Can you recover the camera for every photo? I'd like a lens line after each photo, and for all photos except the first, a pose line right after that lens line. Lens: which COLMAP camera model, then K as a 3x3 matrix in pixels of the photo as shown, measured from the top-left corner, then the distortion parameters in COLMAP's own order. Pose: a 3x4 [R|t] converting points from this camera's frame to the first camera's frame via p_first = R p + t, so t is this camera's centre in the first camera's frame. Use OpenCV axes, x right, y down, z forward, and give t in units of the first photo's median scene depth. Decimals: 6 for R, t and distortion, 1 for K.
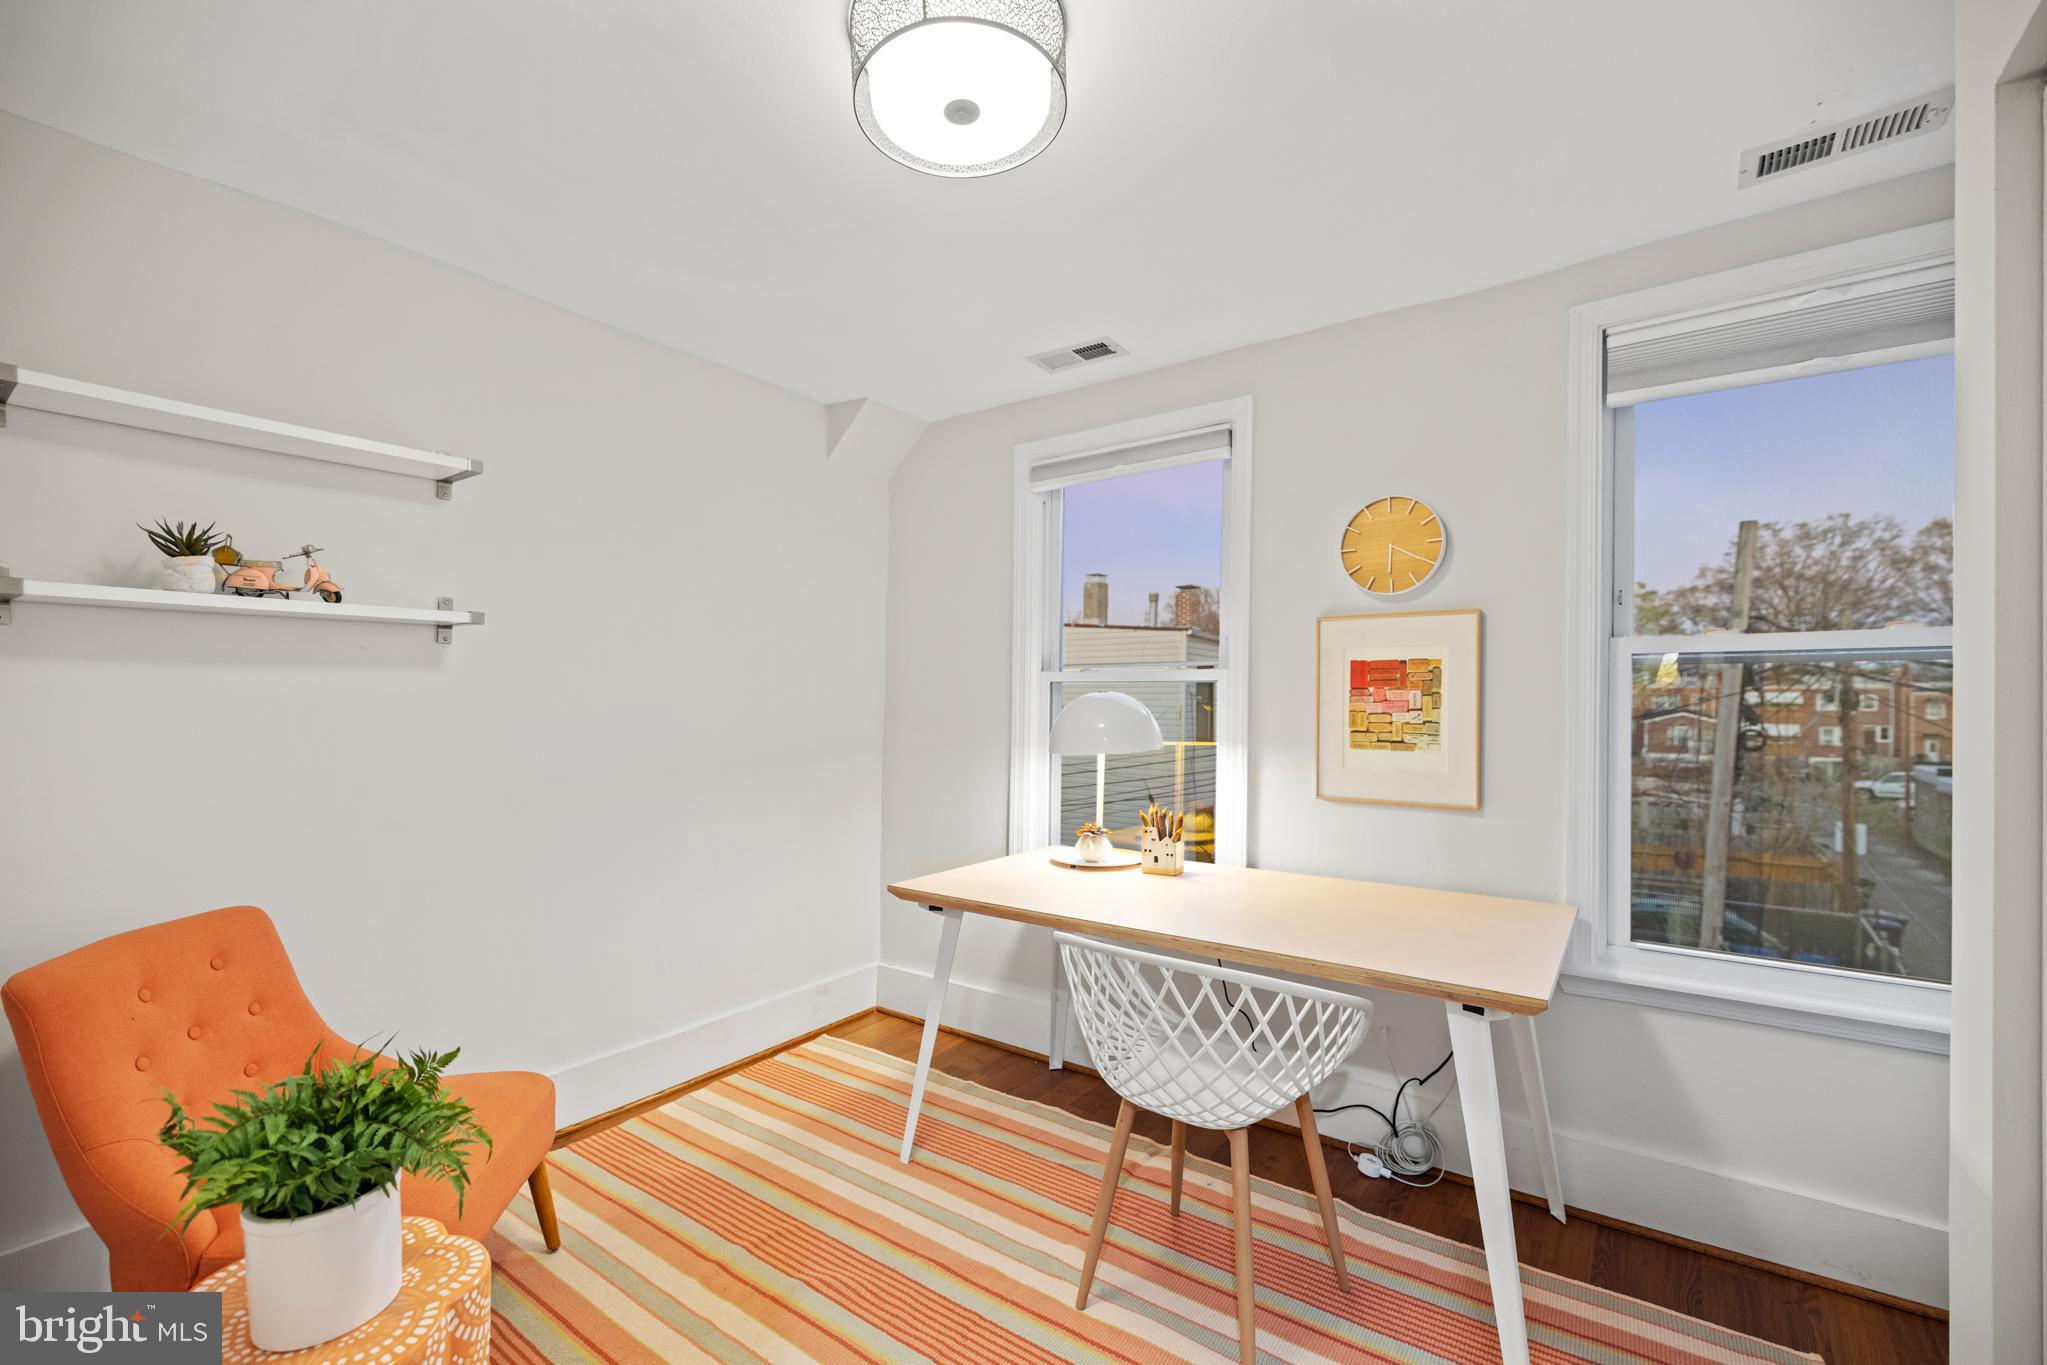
lens RADIAL K [[913.7, 0, 1030.4], [0, 913.7, 693.2], [0, 0, 1]] dist [0.000399, 0.000009]
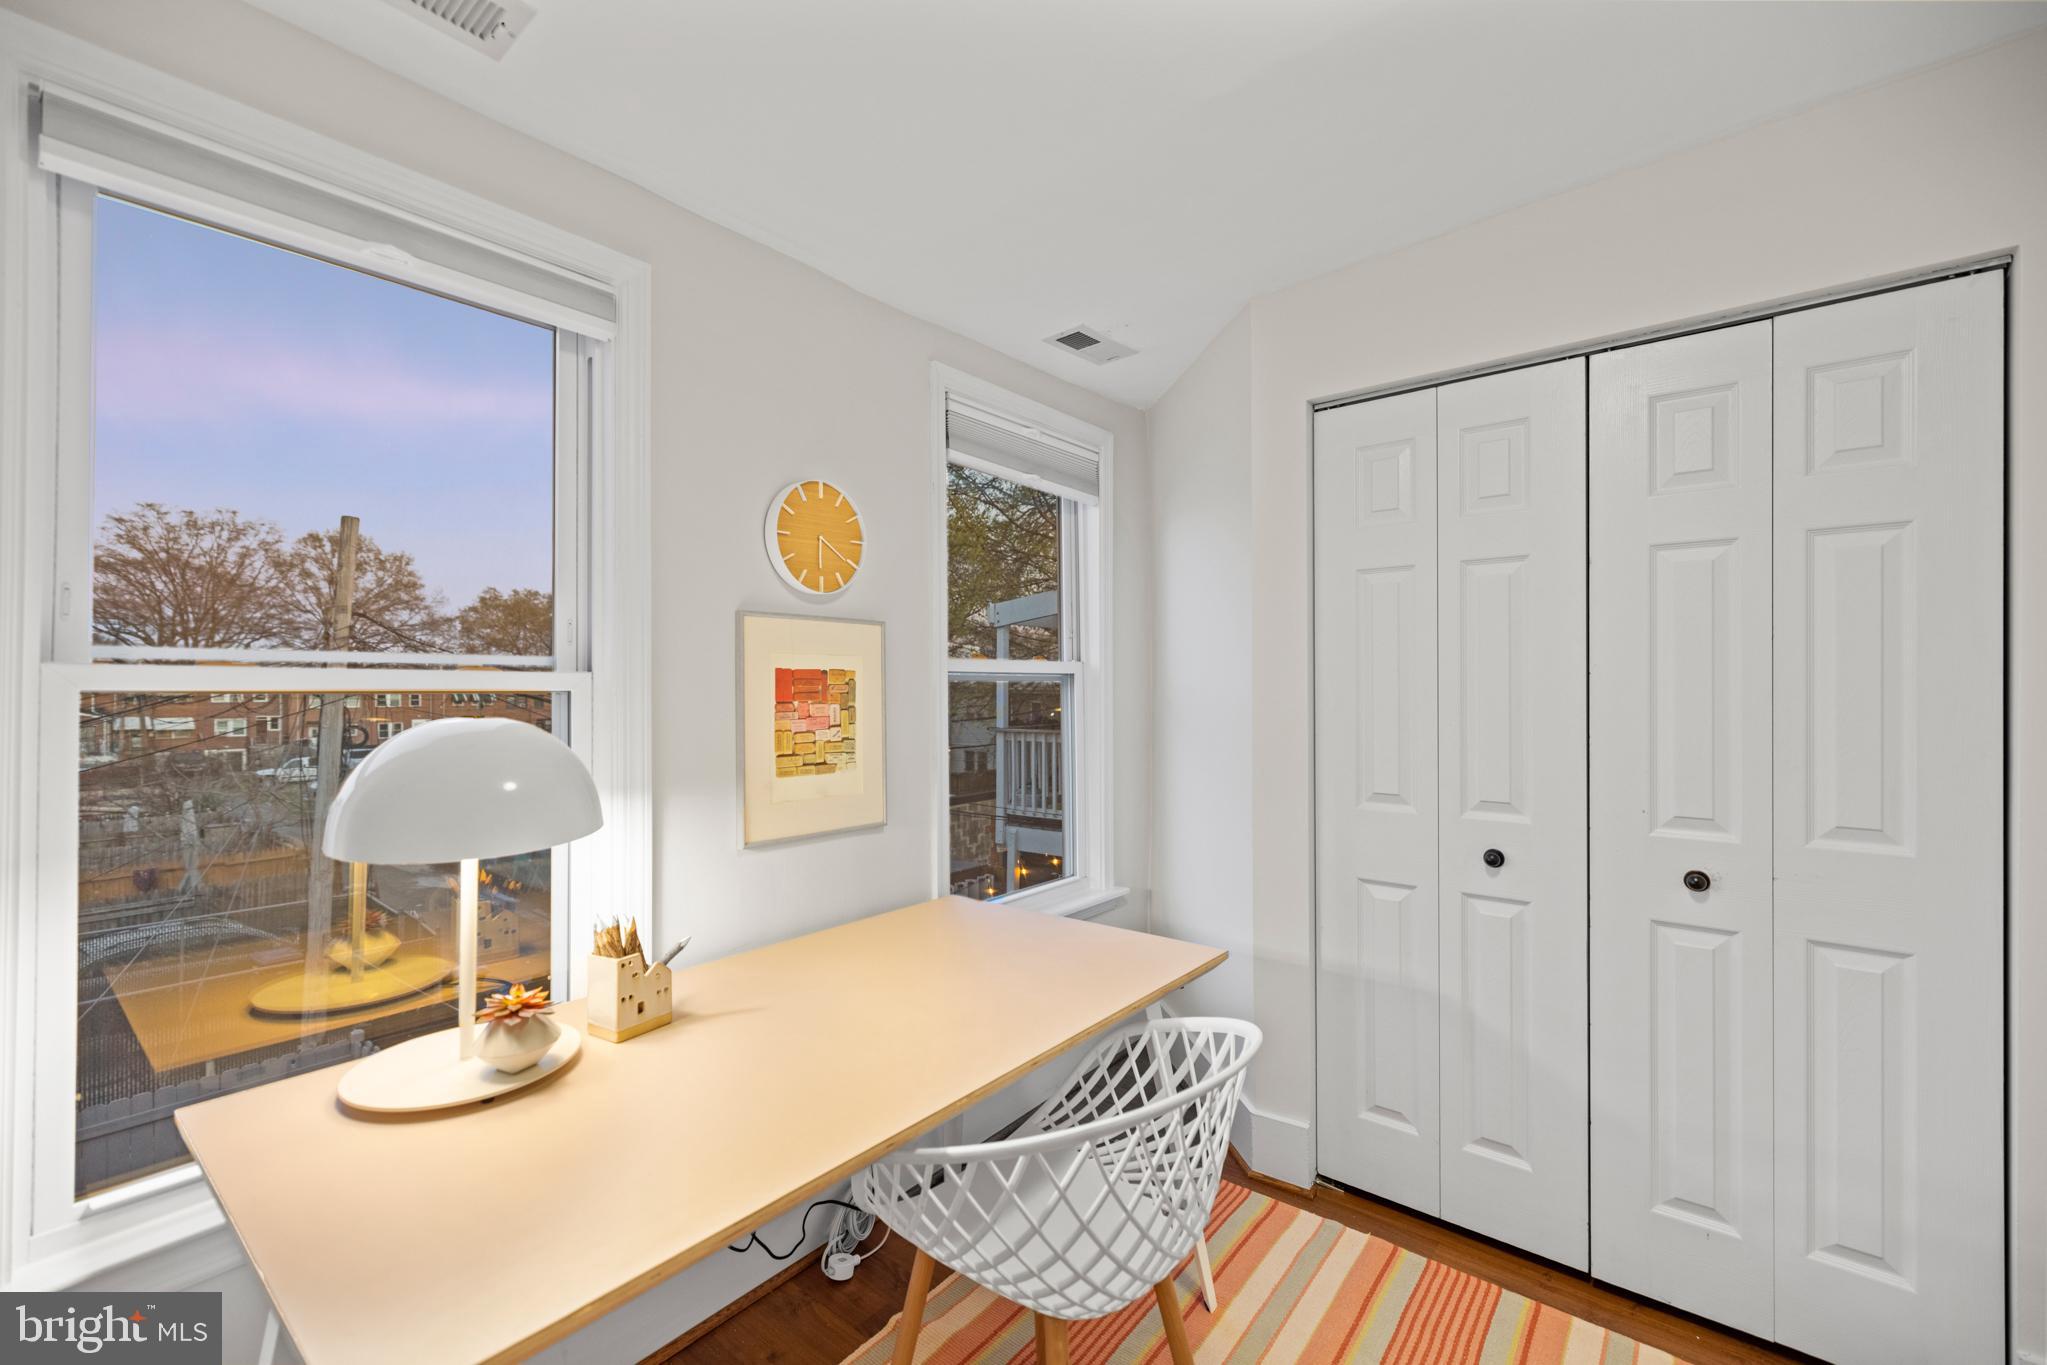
lens RADIAL K [[852.6, 0, 1026.5], [0, 852.6, 678.9], [0, 0, 1]] dist [0.001264, 0.000173]
pose [[0.022033, 0.007404, 0.999730, -0.049124], [-0.002848, 0.999969, -0.007343, -0.002669], [-0.999753, -0.002686, 0.022053, 0.094447]]
